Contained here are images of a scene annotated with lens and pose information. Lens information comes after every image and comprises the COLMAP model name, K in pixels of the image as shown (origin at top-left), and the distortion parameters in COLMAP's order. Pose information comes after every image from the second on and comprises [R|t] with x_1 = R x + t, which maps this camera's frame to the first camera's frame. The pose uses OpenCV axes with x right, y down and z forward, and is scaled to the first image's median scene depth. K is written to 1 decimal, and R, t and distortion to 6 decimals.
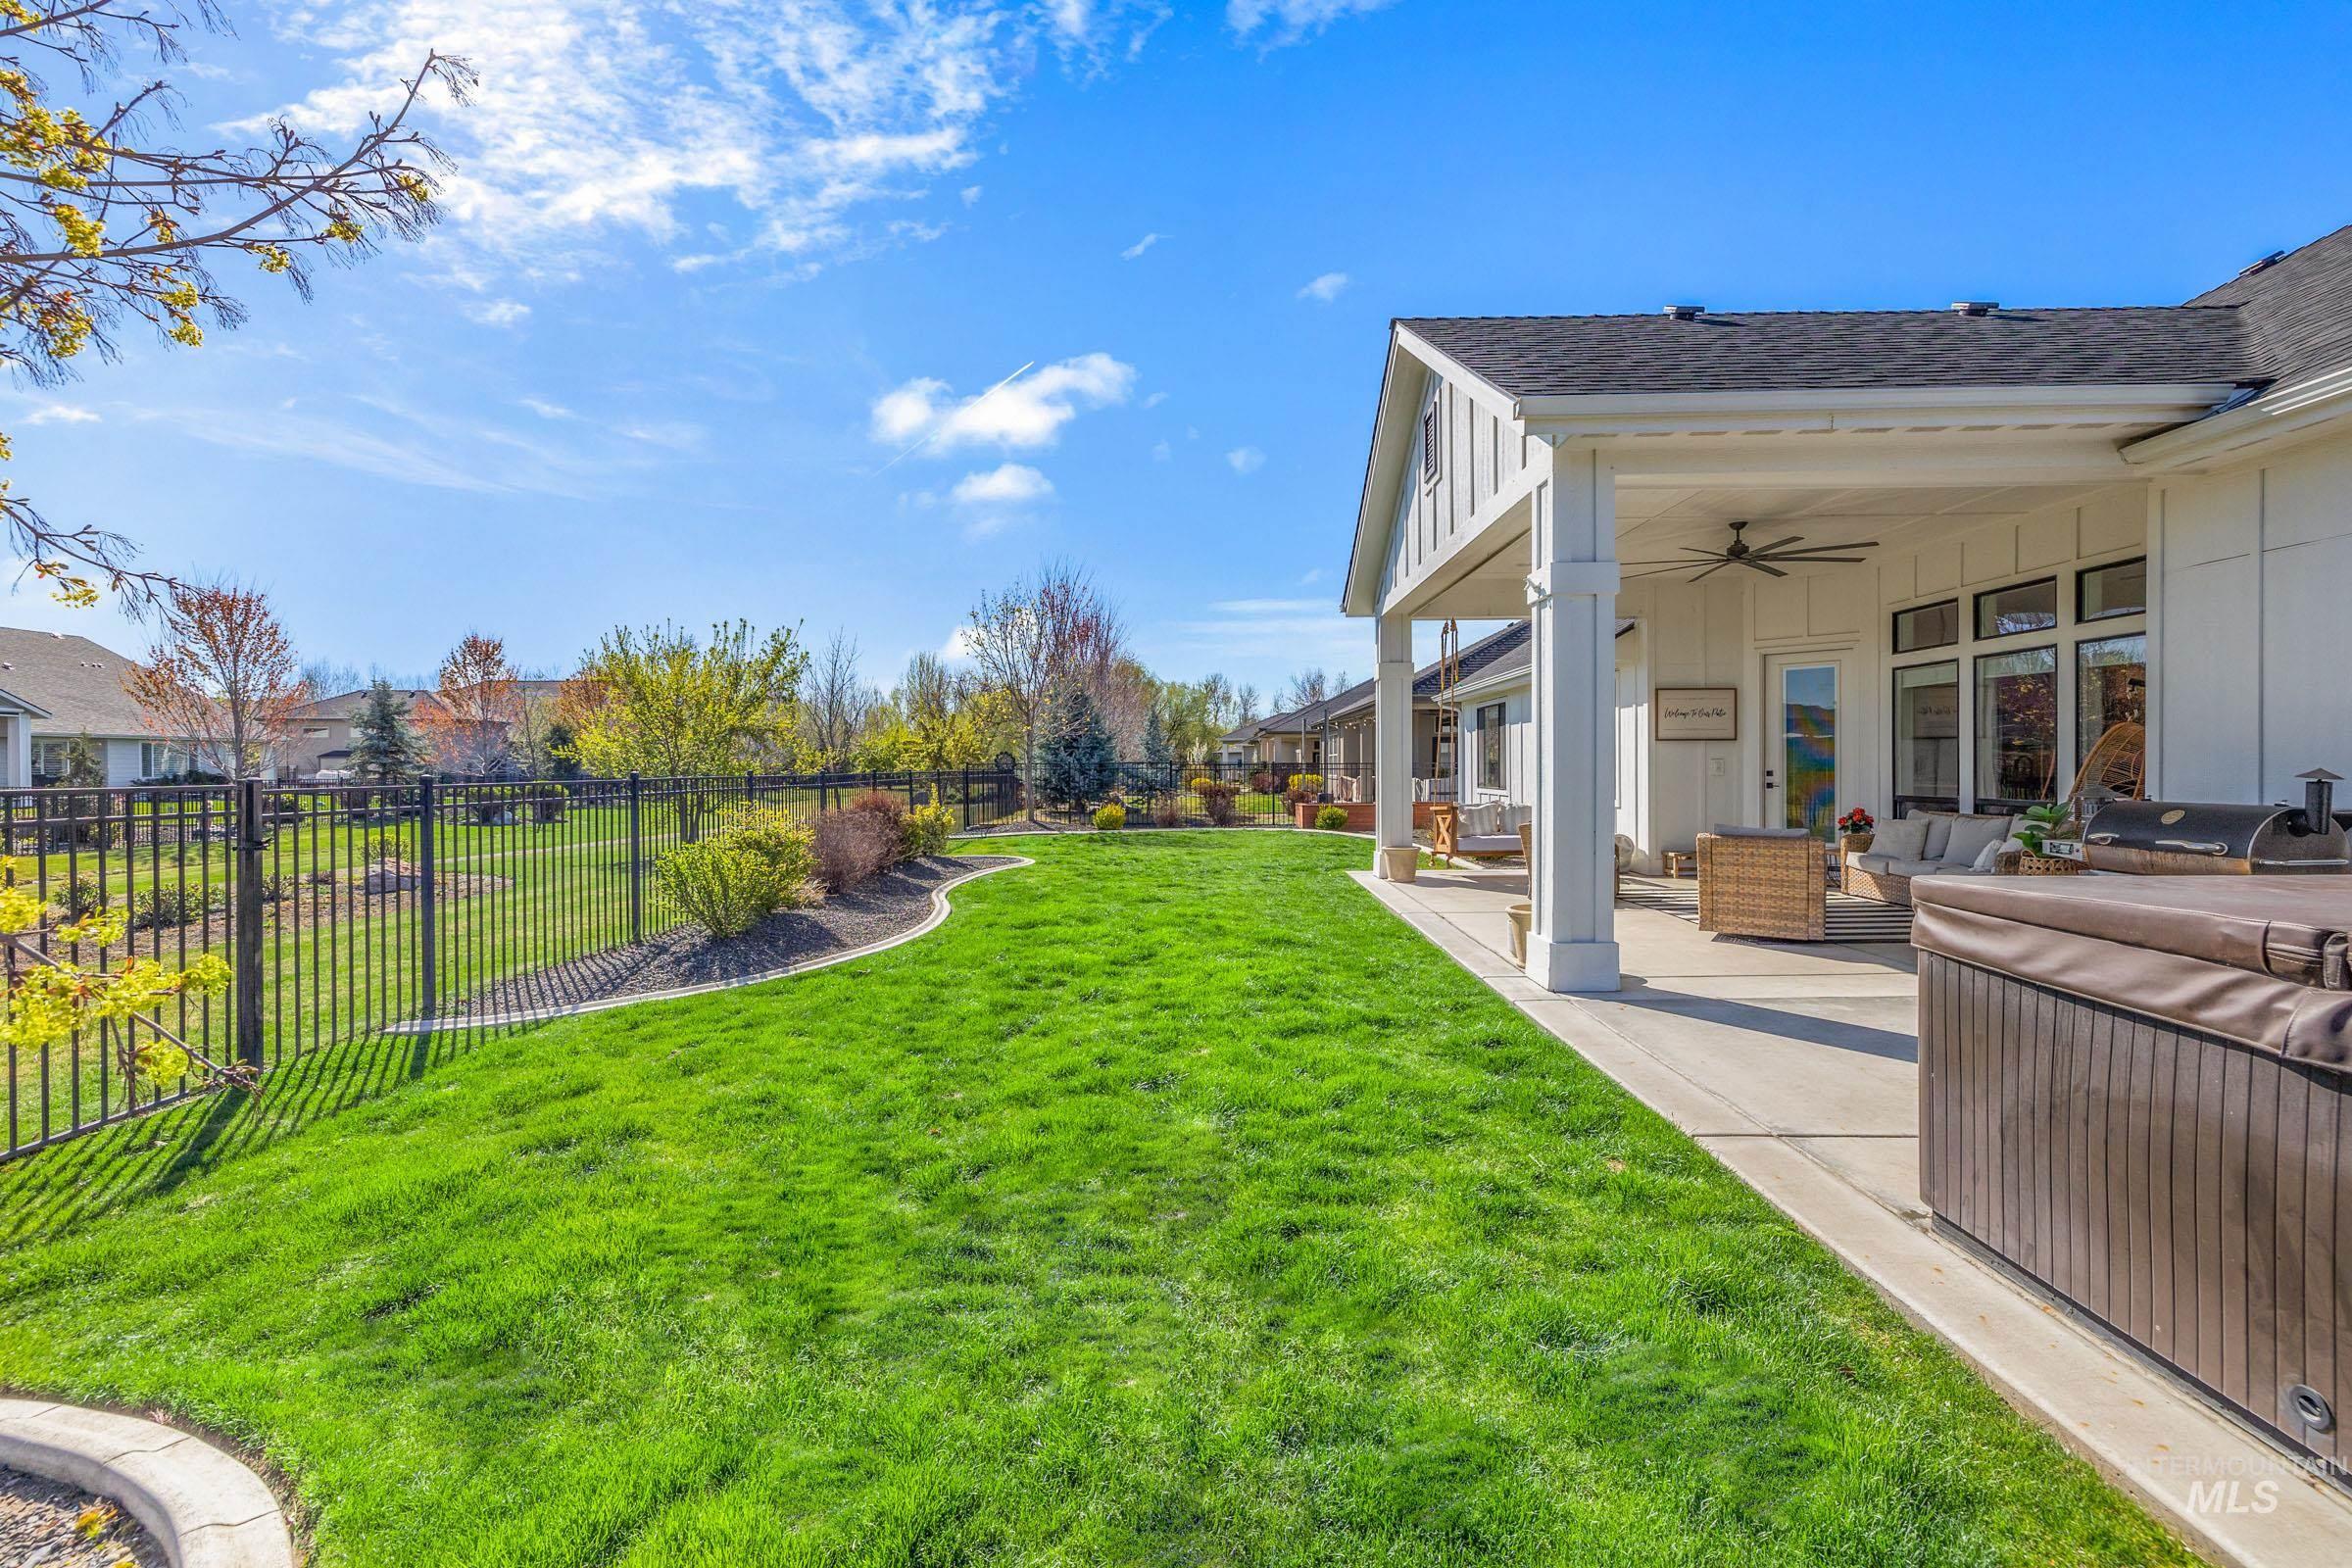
lens RADIAL K [[980.6, 0, 1182.8], [0, 980.6, 780.7], [0, 0, 1]] dist [0.000790, -0.000314]
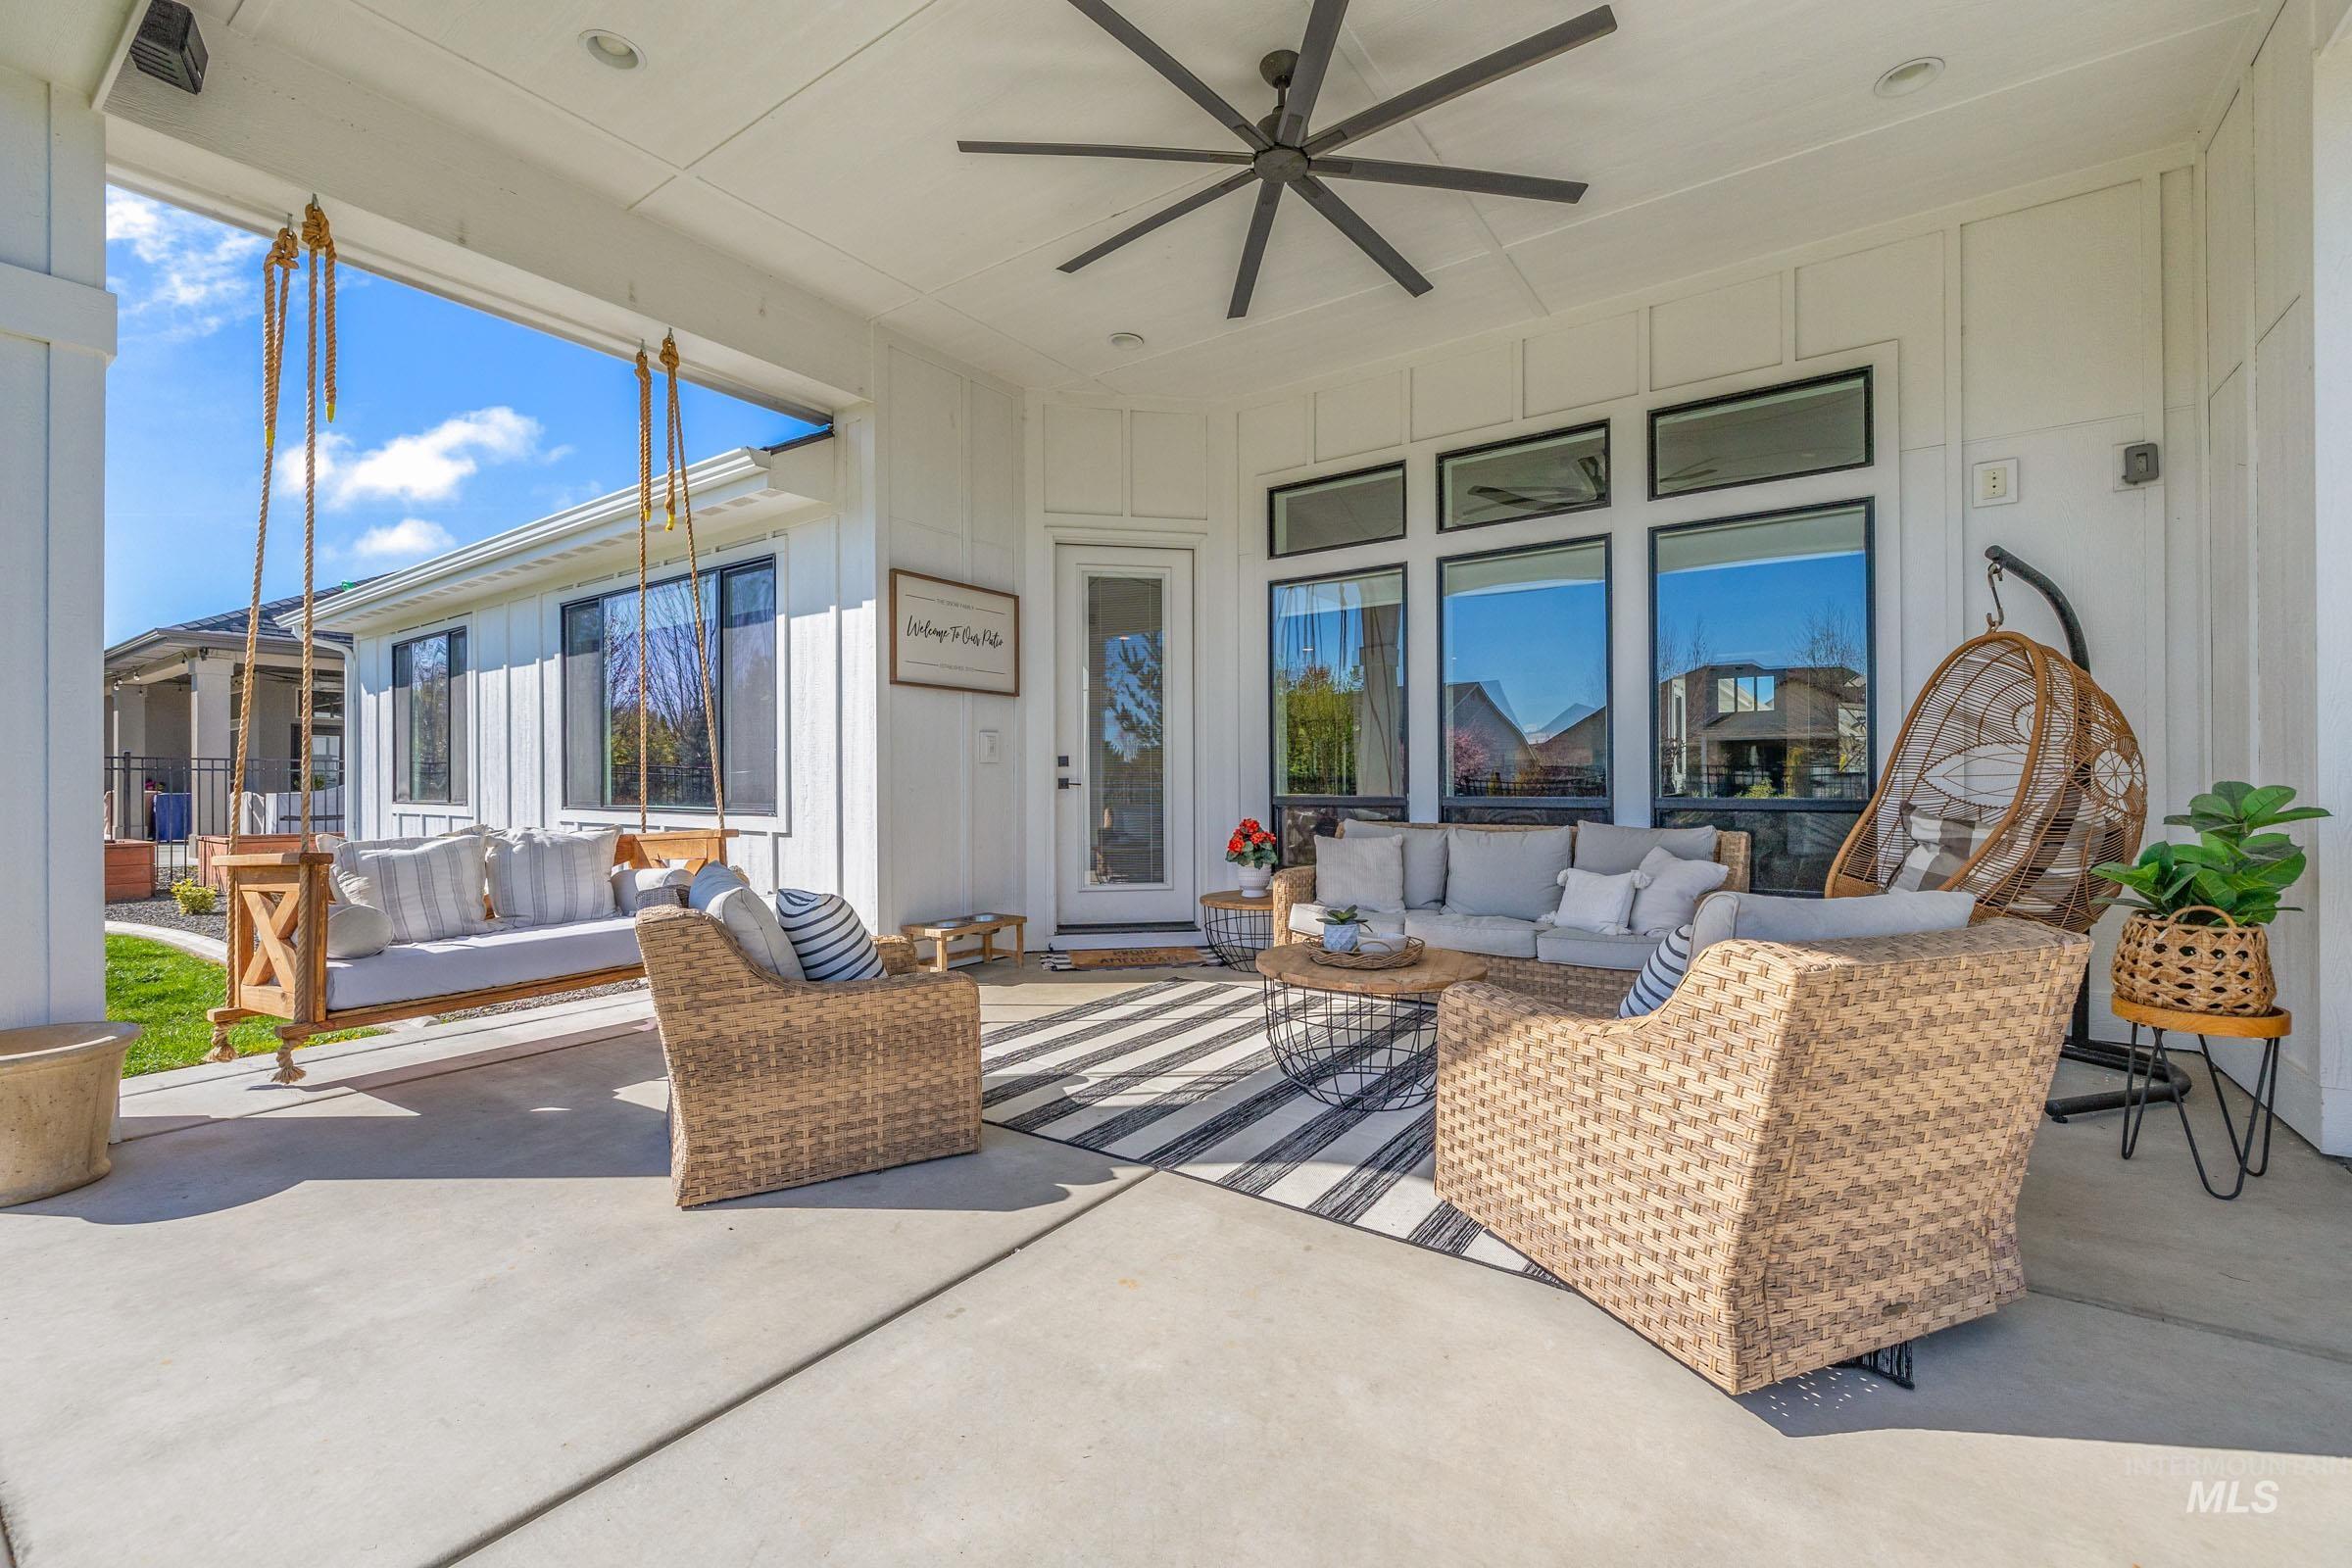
lens RADIAL K [[980.6, 0, 1182.8], [0, 980.6, 780.7], [0, 0, 1]] dist [0.000790, -0.000314]
pose [[0.559649, 0.008165, 0.828689, 0.205451], [0.010975, 0.999791, -0.017263, 0.015032], [-0.828657, 0.018756, 0.559443, 0.715441]]
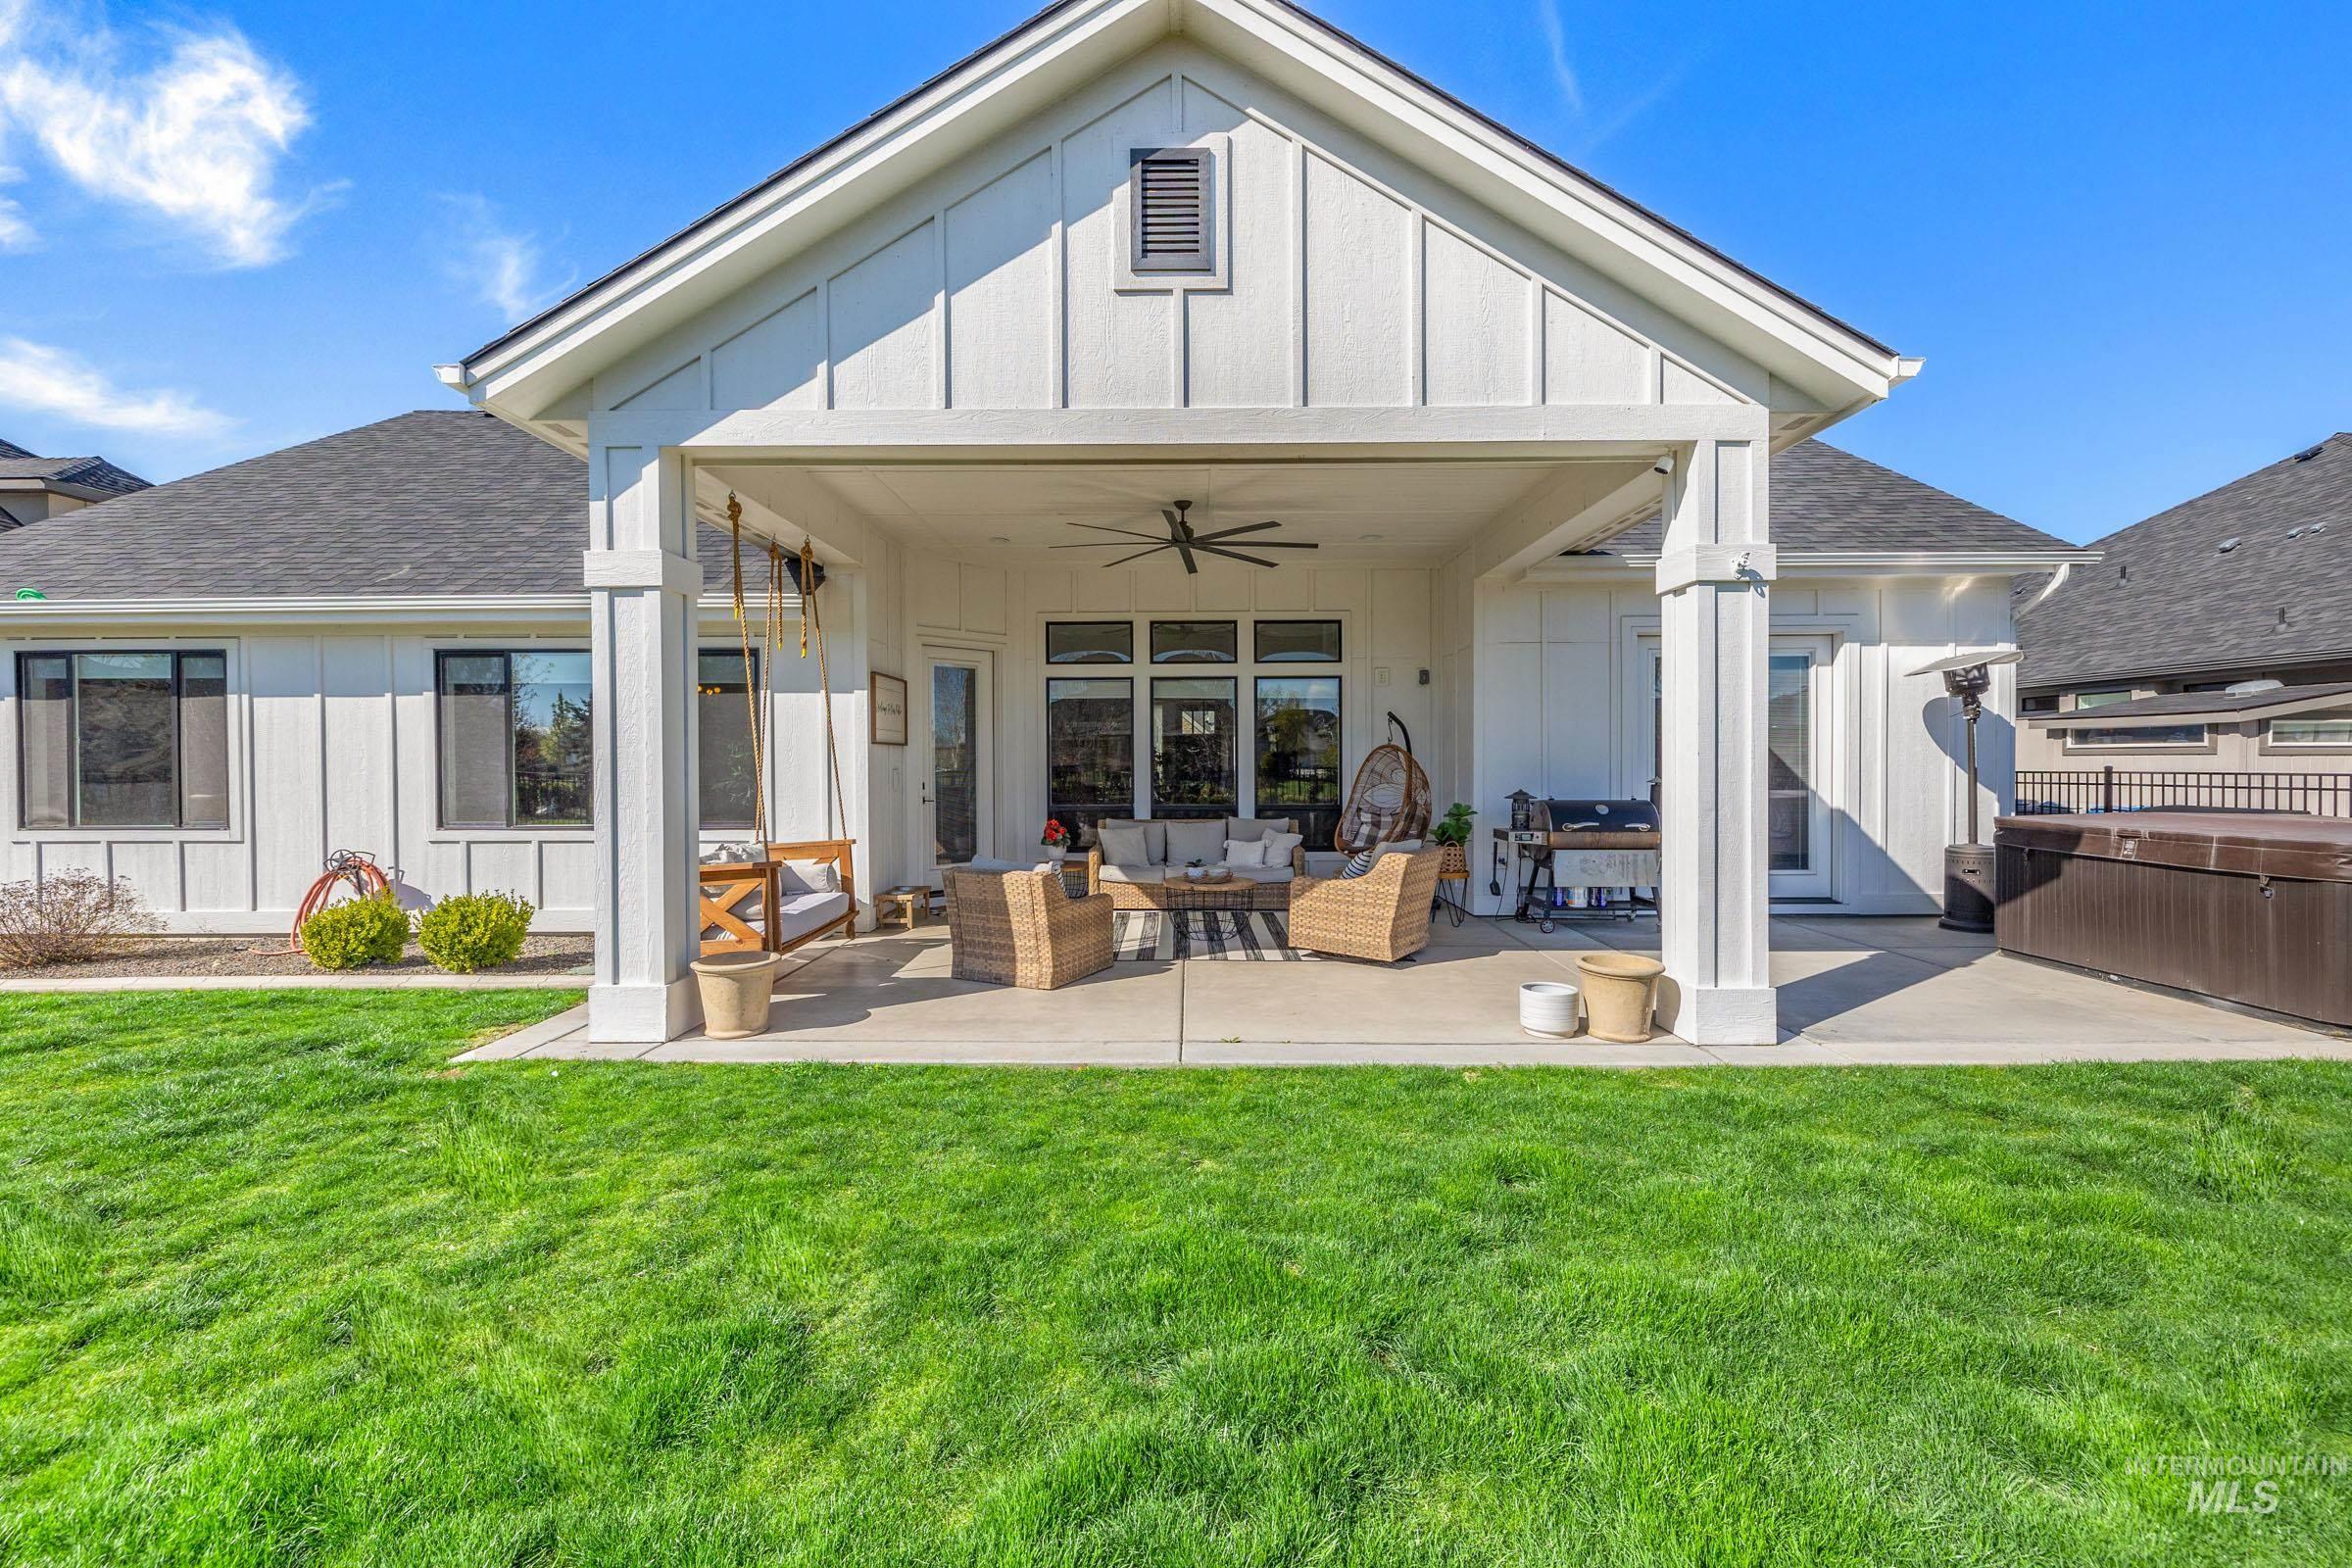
lens RADIAL K [[980.6, 0, 1182.8], [0, 980.6, 780.7], [0, 0, 1]] dist [0.000790, -0.000314]
pose [[-0.015469, -0.012478, 0.999802, -0.272755], [0.017750, 0.999761, 0.012752, -0.020963], [-0.999723, 0.017944, -0.015244, 0.881712]]
